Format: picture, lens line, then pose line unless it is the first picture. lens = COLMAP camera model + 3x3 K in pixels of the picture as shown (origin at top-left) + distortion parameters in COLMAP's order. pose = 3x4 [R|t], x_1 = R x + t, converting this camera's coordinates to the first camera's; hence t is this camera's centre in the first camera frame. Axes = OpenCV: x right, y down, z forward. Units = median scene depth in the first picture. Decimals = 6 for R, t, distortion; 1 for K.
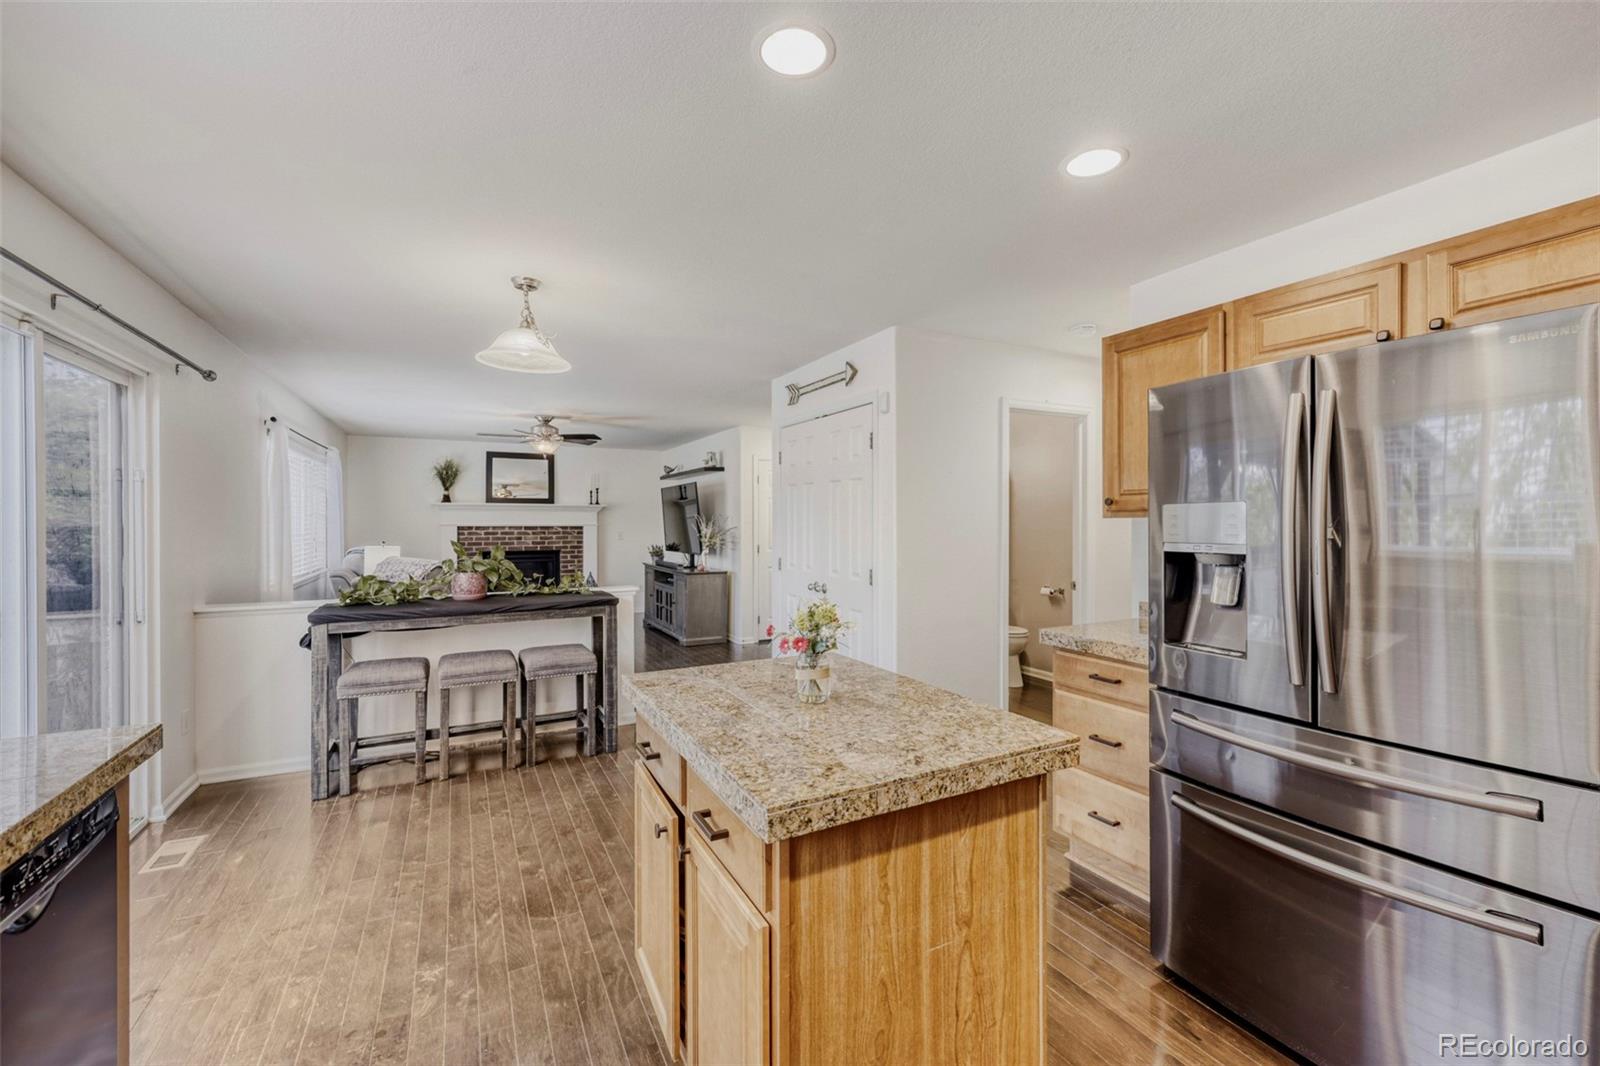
lens RADIAL K [[641.1, 0, 790.9], [0, 641.1, 524.4], [0, 0, 1]] dist [0.000208, 0.000070]
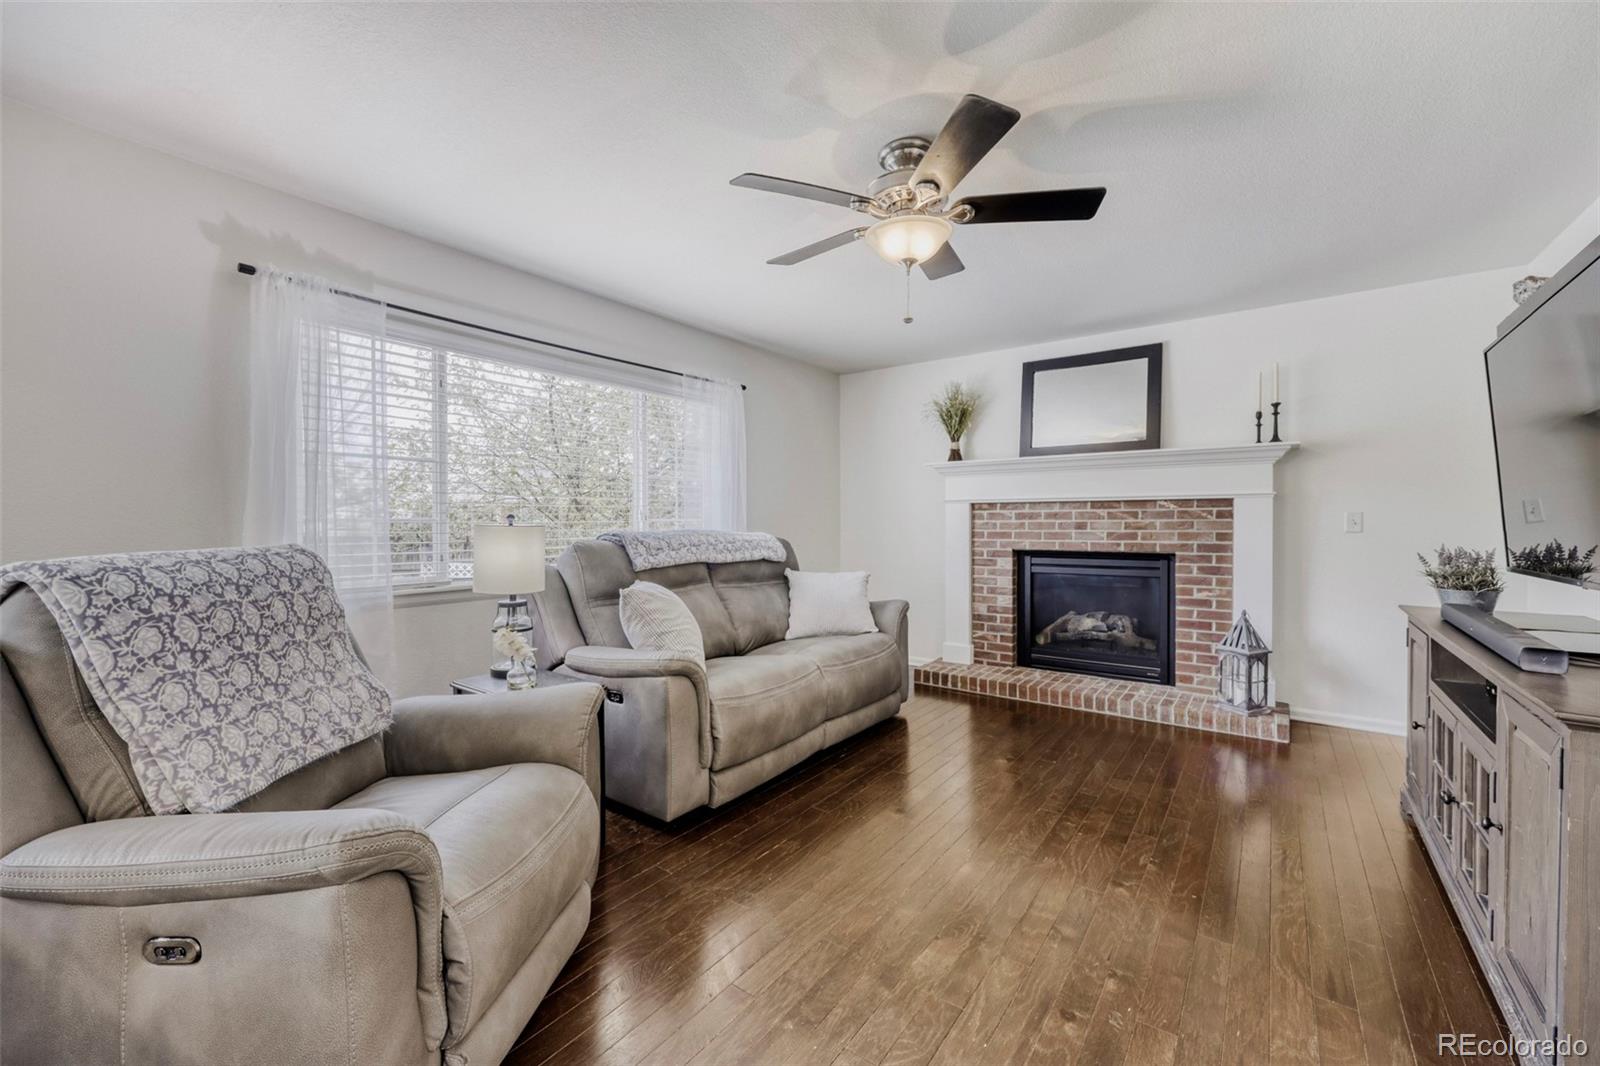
lens RADIAL K [[641.1, 0, 778.2], [0, 641.1, 526.3], [0, 0, 1]] dist [0.000208, 0.000070]
pose [[0.429324, 0.005373, -0.903135, -0.081155], [-0.000759, 0.999984, 0.005588, 0.020512], [0.903150, -0.001714, 0.429321, 0.602864]]
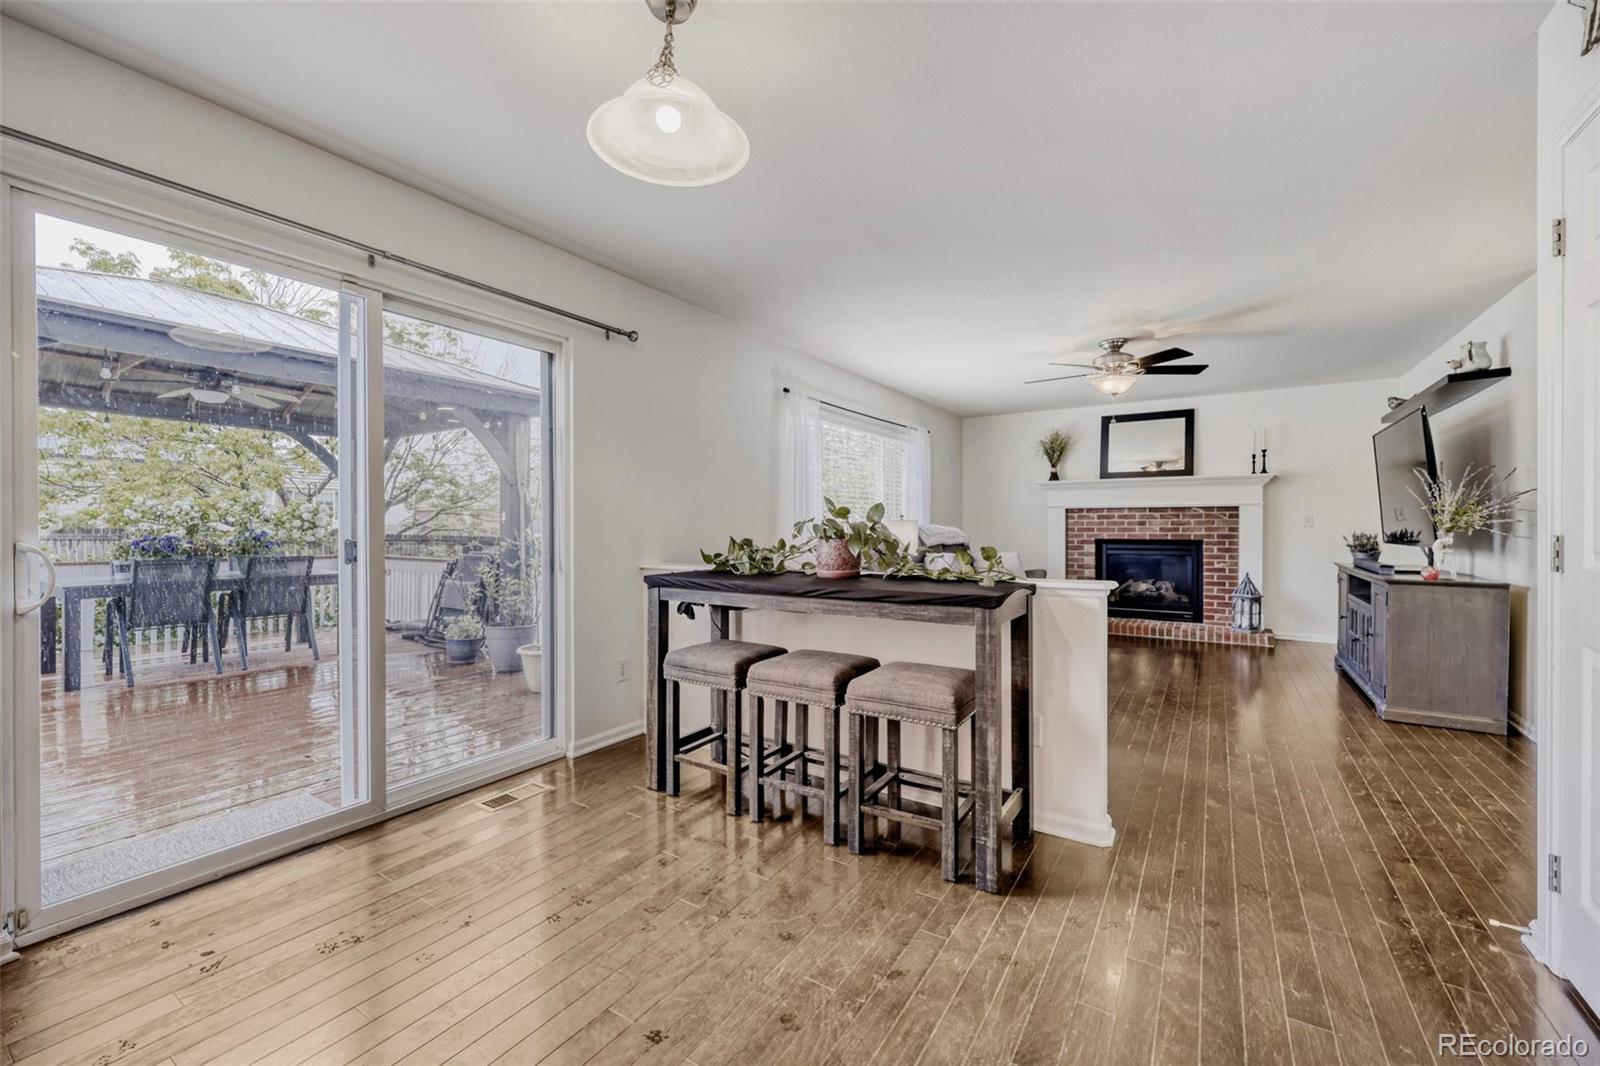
lens RADIAL K [[641.1, 0, 793.8], [0, 641.1, 530.6], [0, 0, 1]] dist [0.000208, 0.000070]
pose [[0.496102, 0.007133, -0.868235, 0.040495], [-0.000114, 0.999967, 0.008150, 0.025449], [0.868264, -0.003944, 0.496086, 0.263700]]
